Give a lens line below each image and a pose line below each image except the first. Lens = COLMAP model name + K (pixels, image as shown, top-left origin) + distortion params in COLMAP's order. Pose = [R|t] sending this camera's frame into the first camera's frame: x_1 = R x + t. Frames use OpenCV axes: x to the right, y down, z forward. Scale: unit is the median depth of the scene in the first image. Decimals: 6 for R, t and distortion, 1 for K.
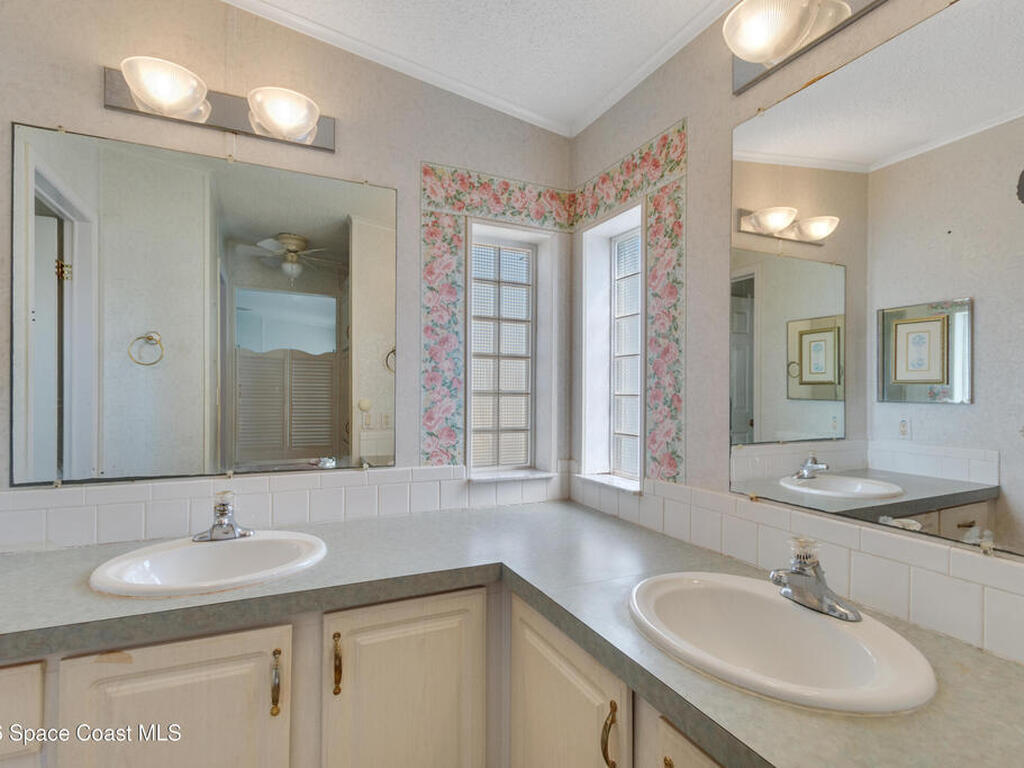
lens RADIAL K [[517.7, 0, 512.0], [0, 517.7, 384.0], [0, 0, 1]] dist [0.001648, 0.000805]
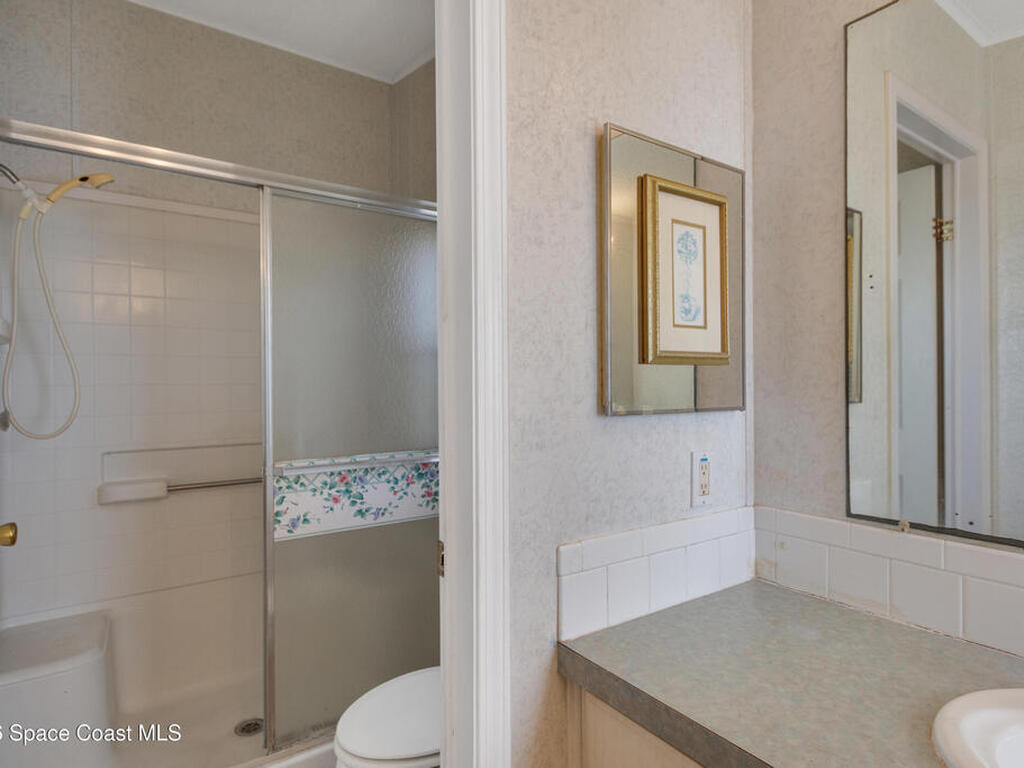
lens RADIAL K [[566.8, 0, 512.0], [0, 566.8, 384.0], [0, 0, 1]] dist [0.002807, 0.001369]
pose [[0.168957, 0.000434, -0.985623, -0.139788], [0.014562, 0.999890, 0.002936, -0.000716], [0.985516, -0.014849, 0.168932, 0.223457]]
